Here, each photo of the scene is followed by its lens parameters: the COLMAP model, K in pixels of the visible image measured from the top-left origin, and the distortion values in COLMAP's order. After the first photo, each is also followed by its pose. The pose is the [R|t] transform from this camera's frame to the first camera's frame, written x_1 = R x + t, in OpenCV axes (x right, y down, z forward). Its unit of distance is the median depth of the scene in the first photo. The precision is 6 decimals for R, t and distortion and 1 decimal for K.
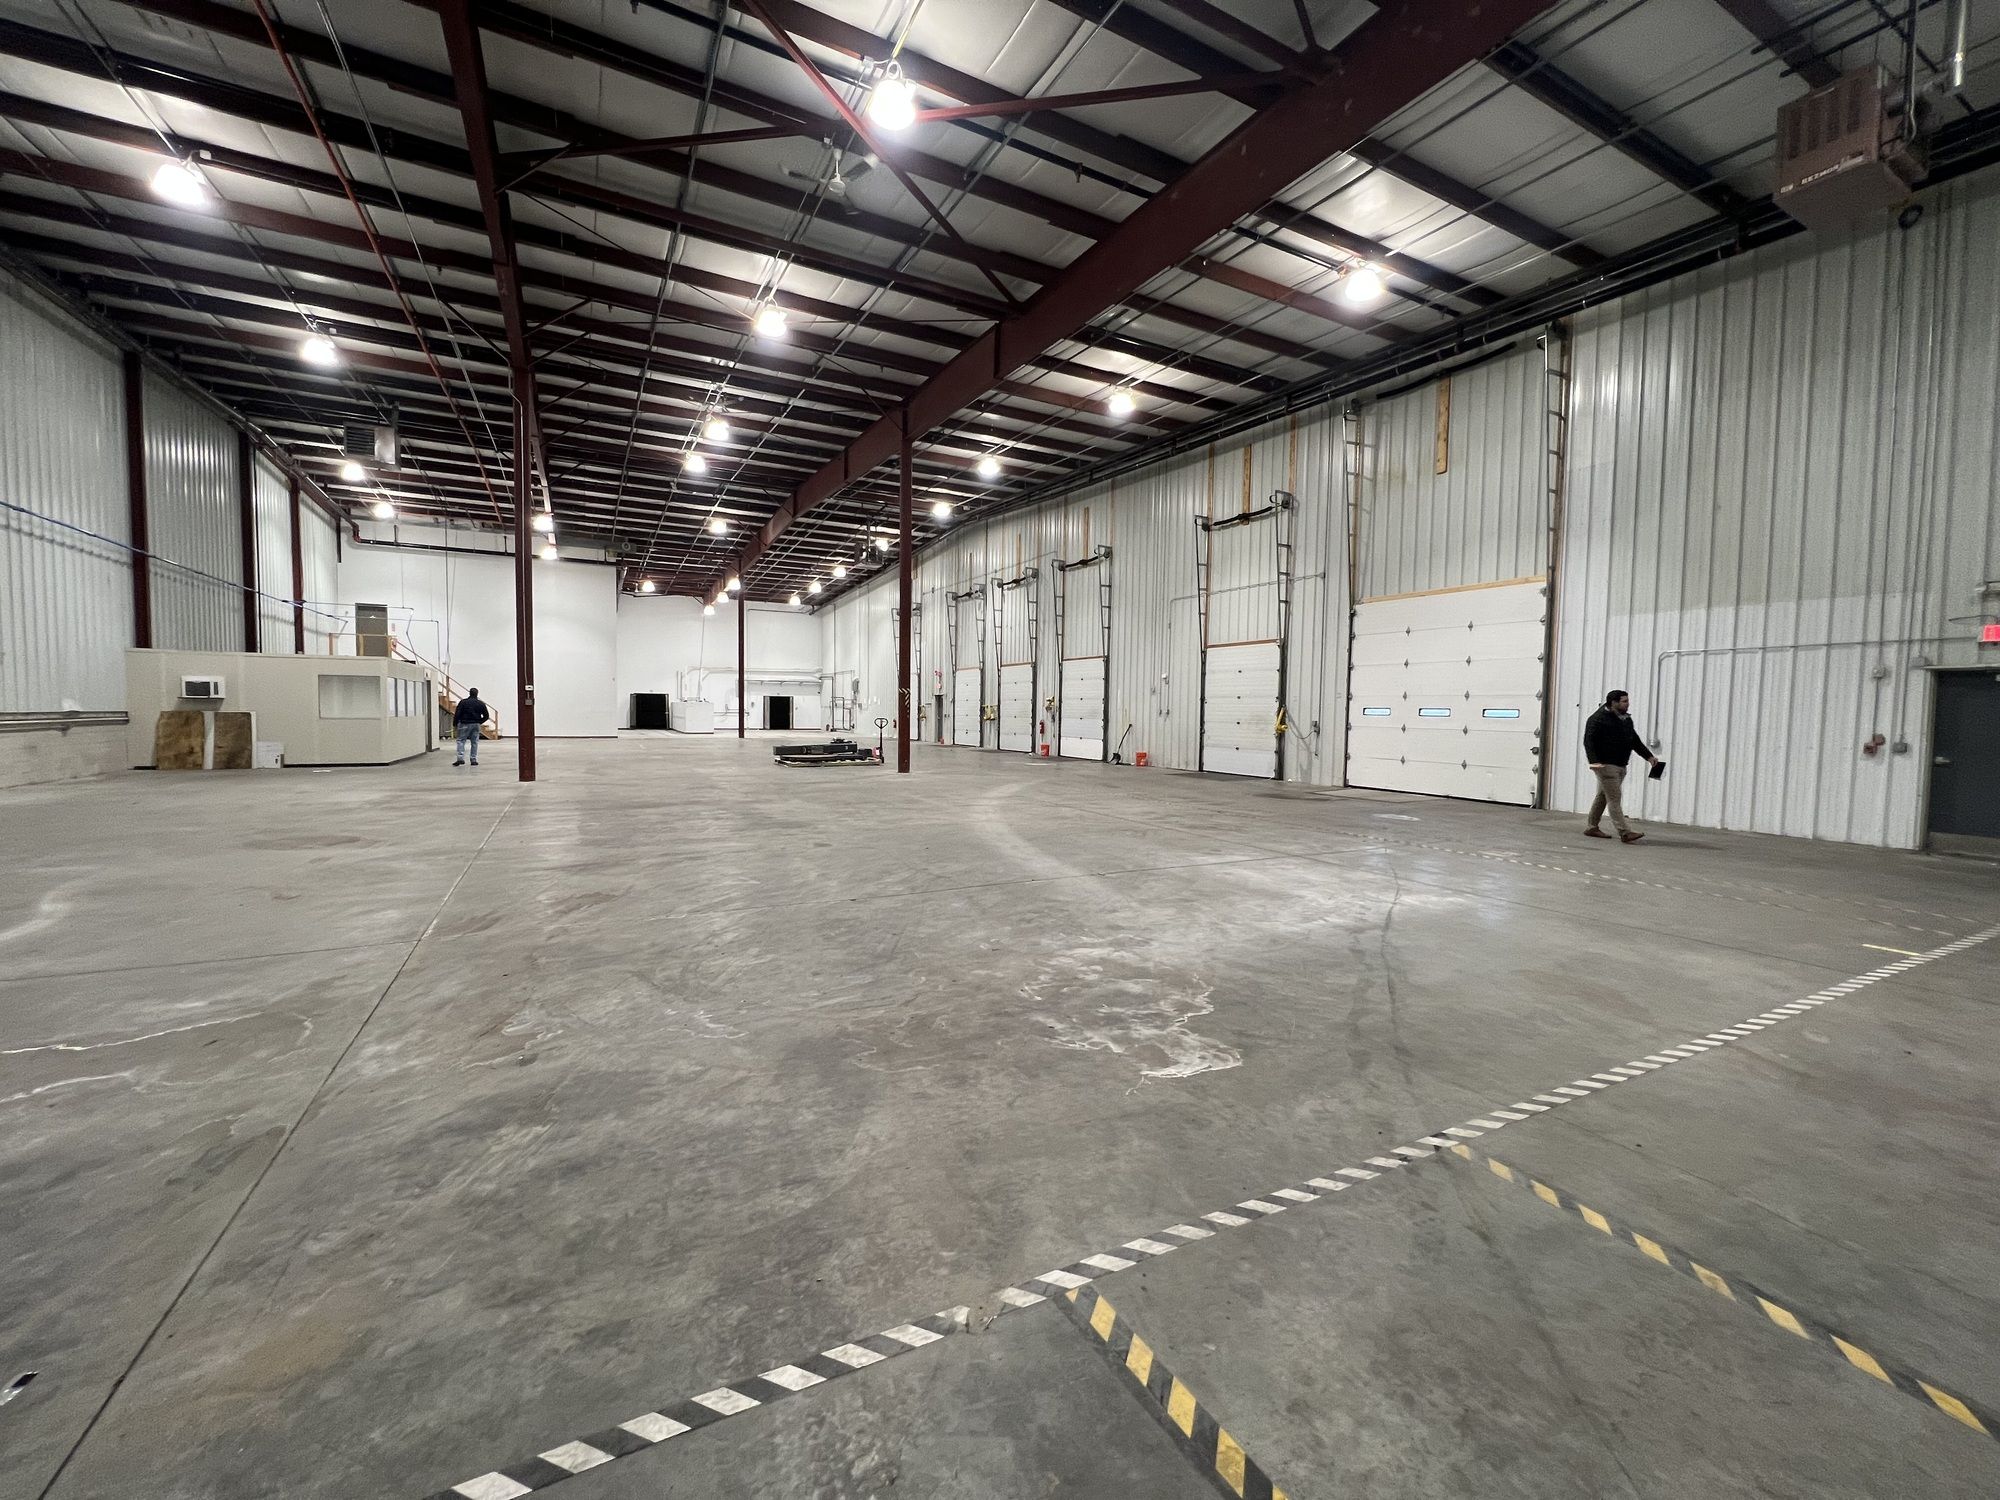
lens RADIAL K [[797.7, 0, 1000.0], [0, 797.7, 750.0], [0, 0, 1]] dist [-0.000693, -0.000229]
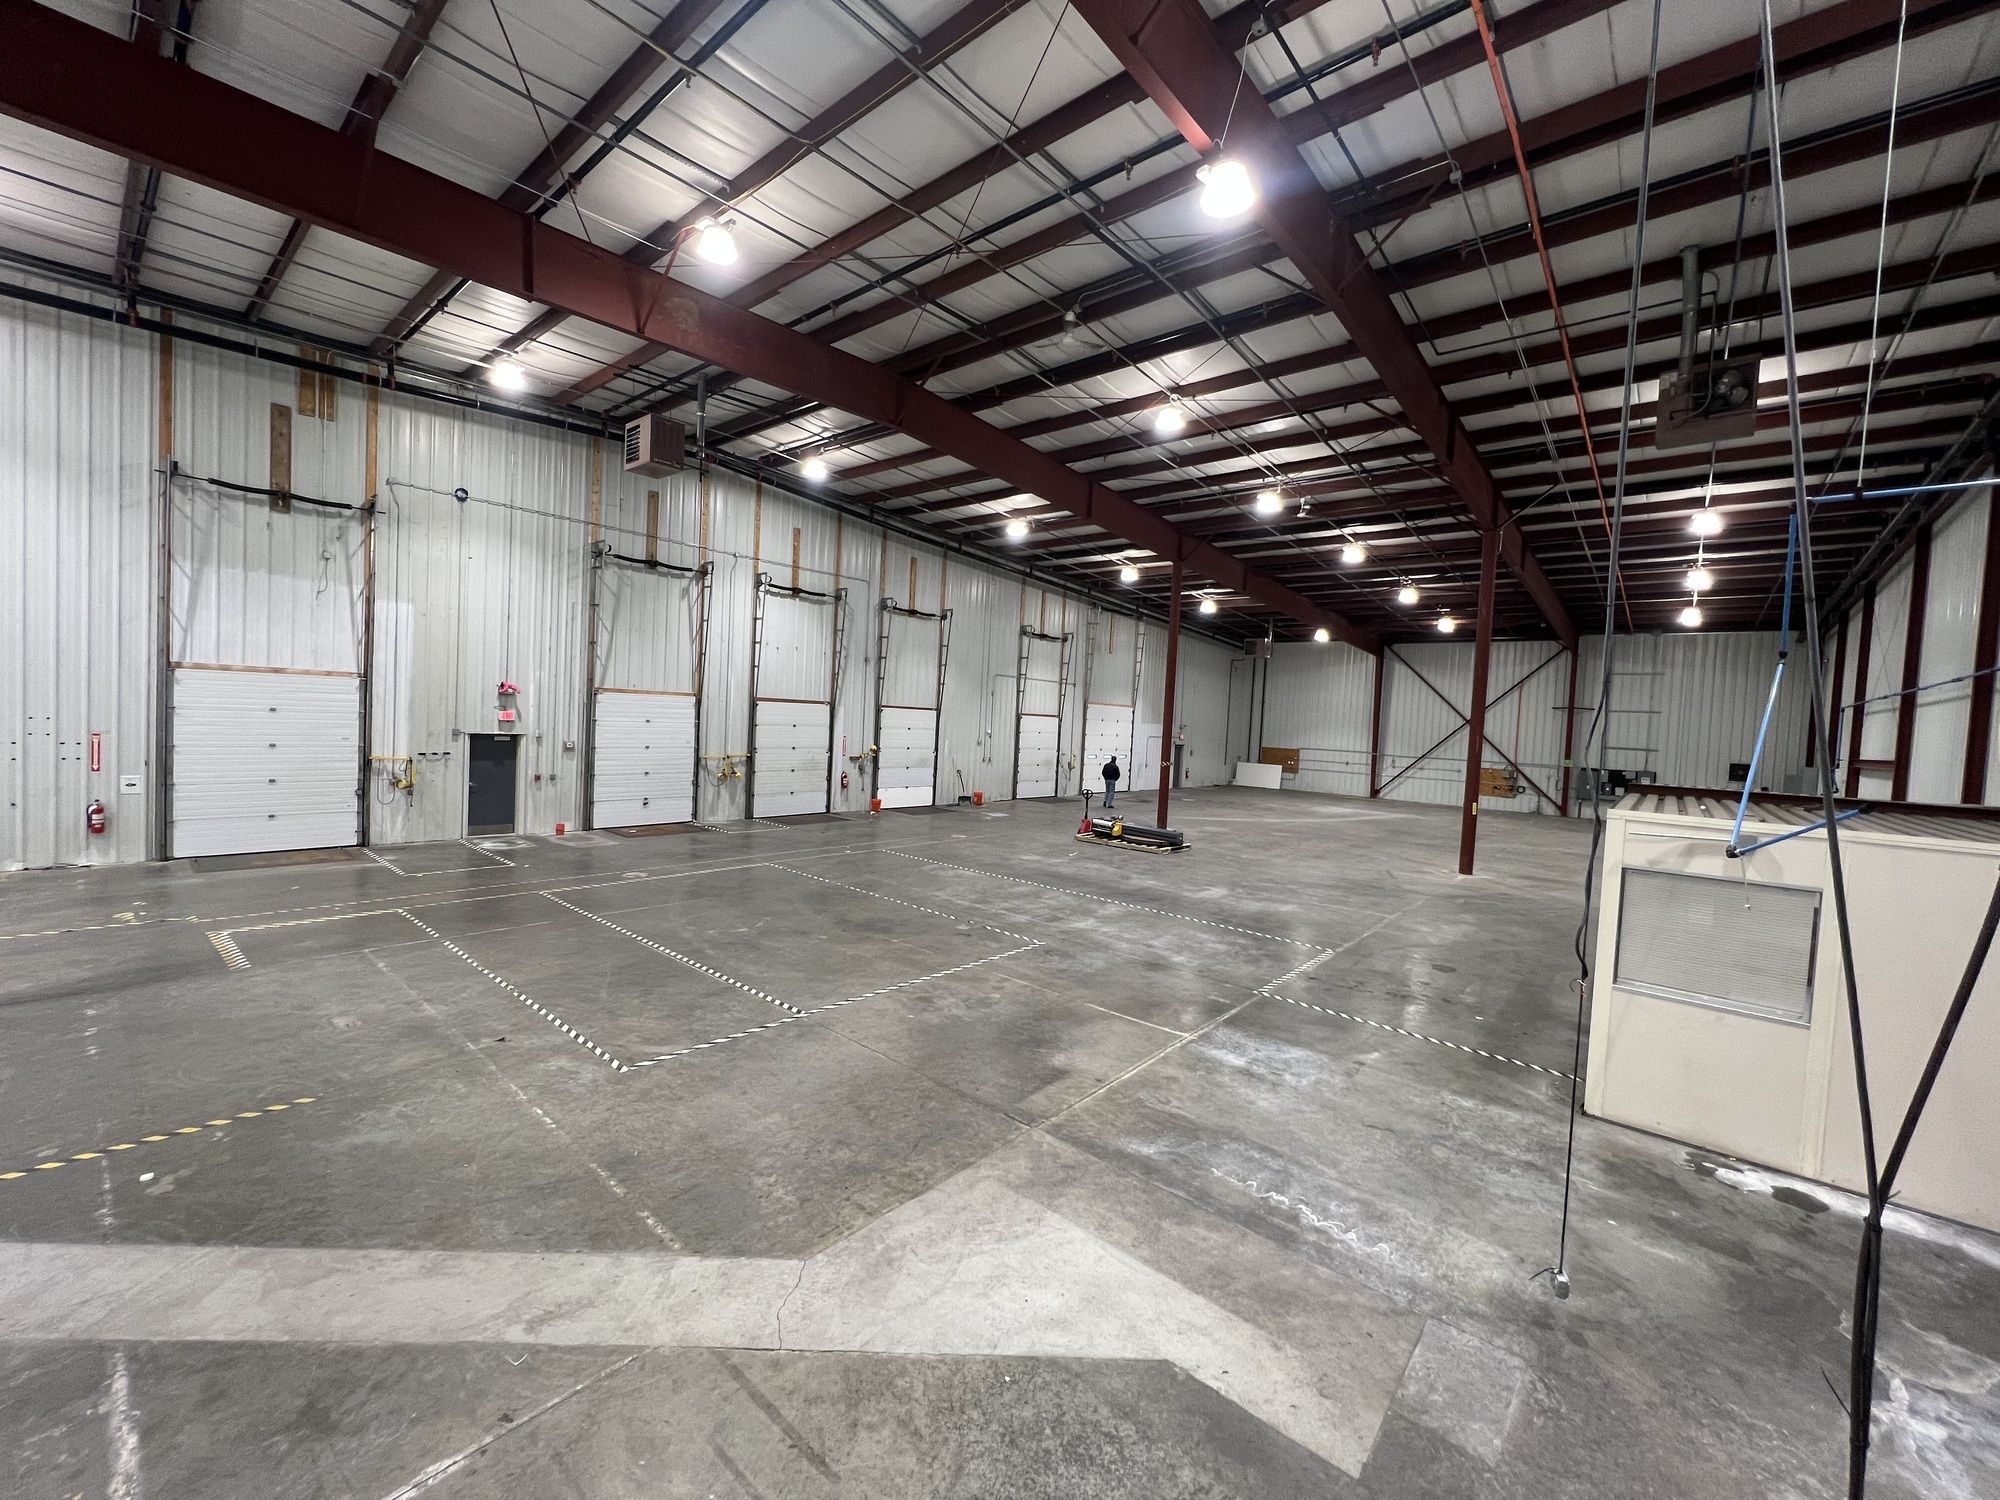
lens RADIAL K [[797.7, 0, 1000.0], [0, 797.7, 750.0], [0, 0, 1]] dist [-0.000693, -0.000229]
pose [[-0.368342, -0.063361, 0.927529, -0.910597], [-0.002627, 0.997742, 0.067114, -0.135895], [-0.929687, 0.022284, -0.367676, 1.319509]]
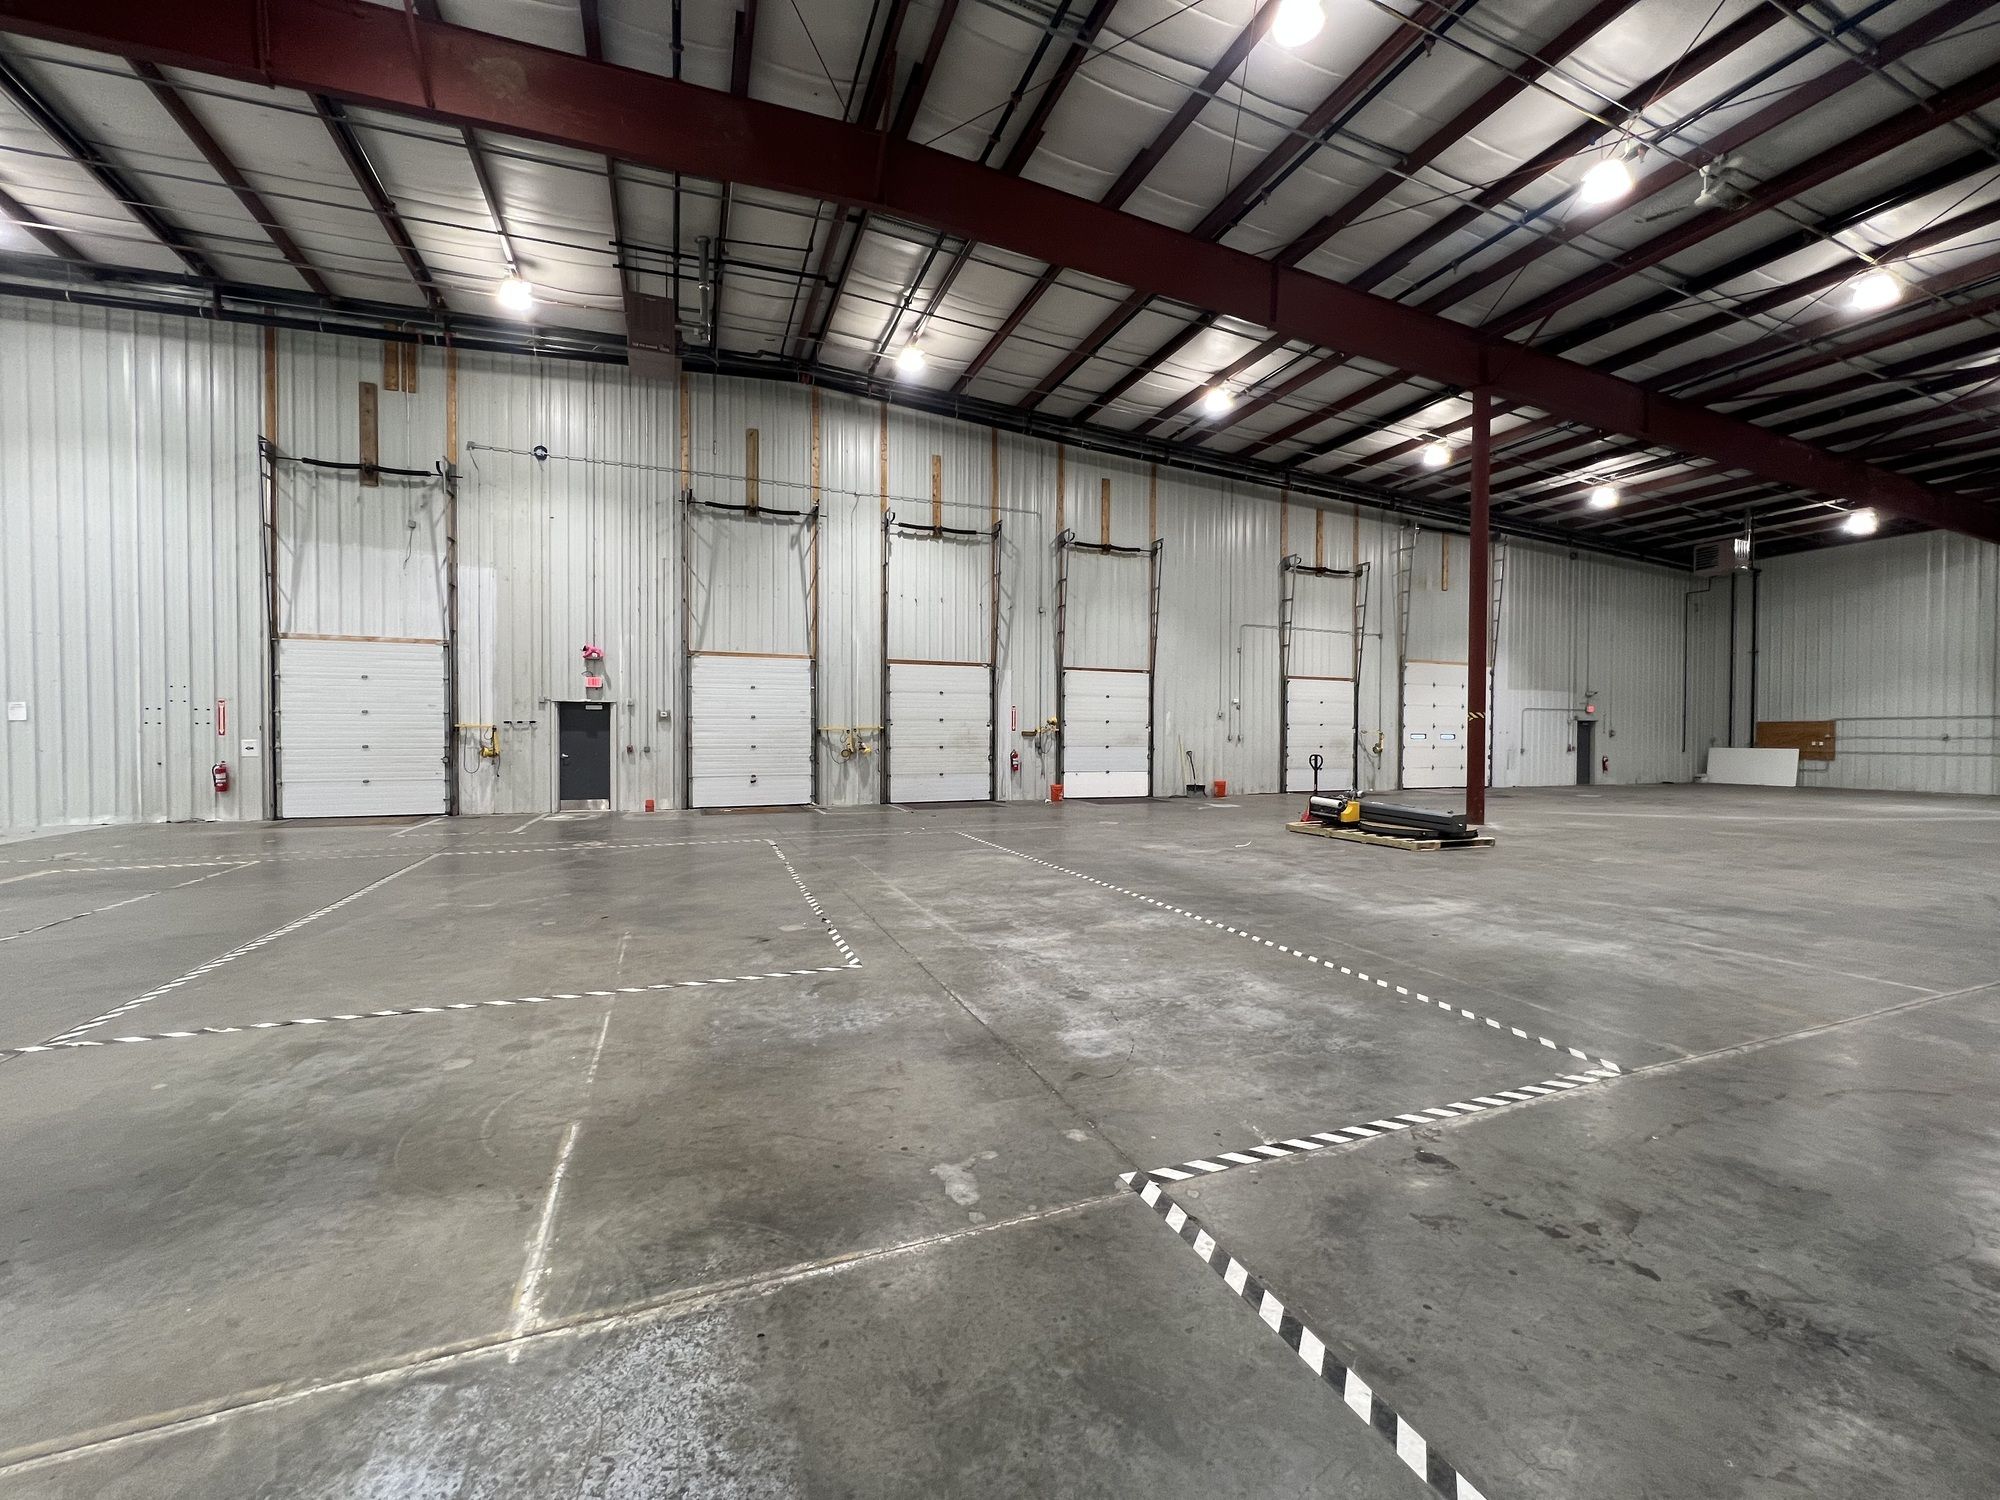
lens RADIAL K [[797.7, 0, 1000.0], [0, 797.7, 750.0], [0, 0, 1]] dist [-0.000693, -0.000229]
pose [[0.108138, -0.022115, 0.993890, -0.719673], [0.050403, 0.998589, 0.016736, -0.057550], [-0.992857, 0.048286, 0.109100, 1.067514]]
